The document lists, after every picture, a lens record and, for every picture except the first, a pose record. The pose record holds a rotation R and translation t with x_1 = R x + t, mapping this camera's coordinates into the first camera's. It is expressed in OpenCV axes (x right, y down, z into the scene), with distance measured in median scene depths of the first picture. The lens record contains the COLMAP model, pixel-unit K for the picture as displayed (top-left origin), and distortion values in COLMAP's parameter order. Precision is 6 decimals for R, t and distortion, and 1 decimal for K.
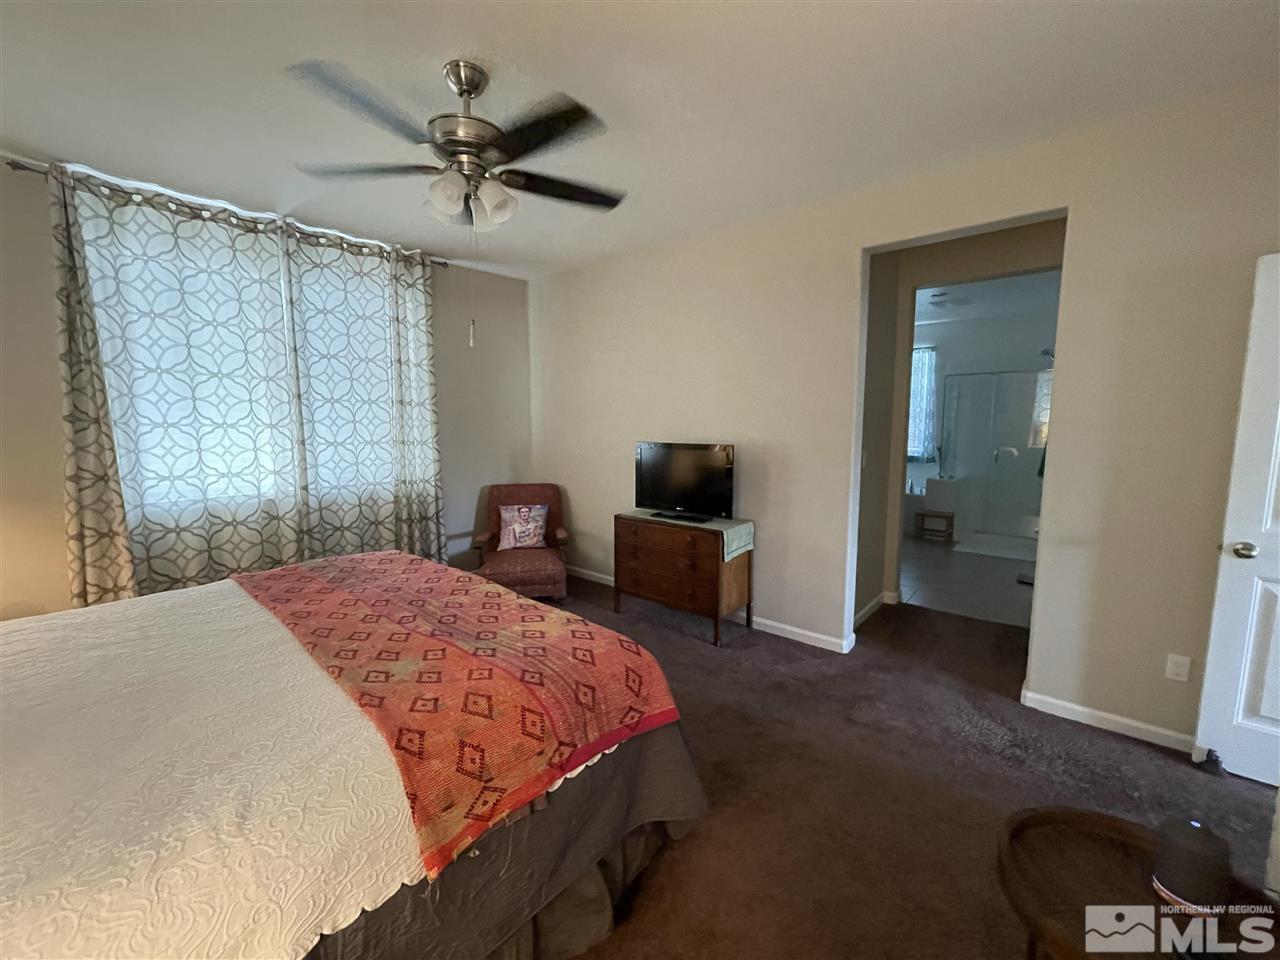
lens RADIAL K [[513.3, 0, 638.3], [0, 513.3, 479.4], [0, 0, 1]] dist [-0.001914, 0.000352]
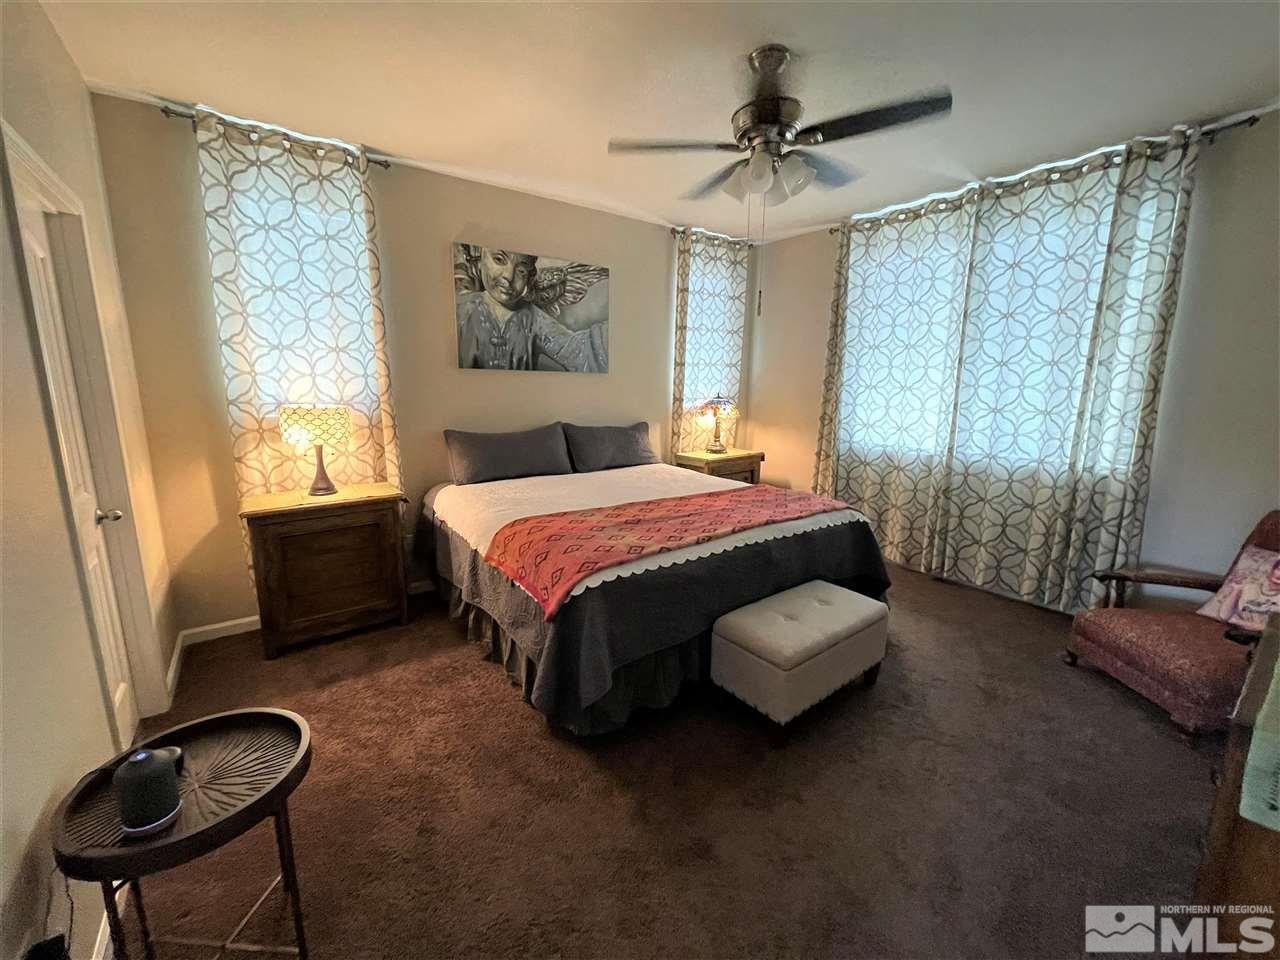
lens RADIAL K [[513.3, 0, 640.2], [0, 513.3, 478.1], [0, 0, 1]] dist [-0.001914, 0.000352]
pose [[-0.221472, 0.177724, -0.958835, 0.543069], [-0.120002, 0.970812, 0.207662, -0.075014], [0.967755, 0.161053, -0.193680, 0.657375]]
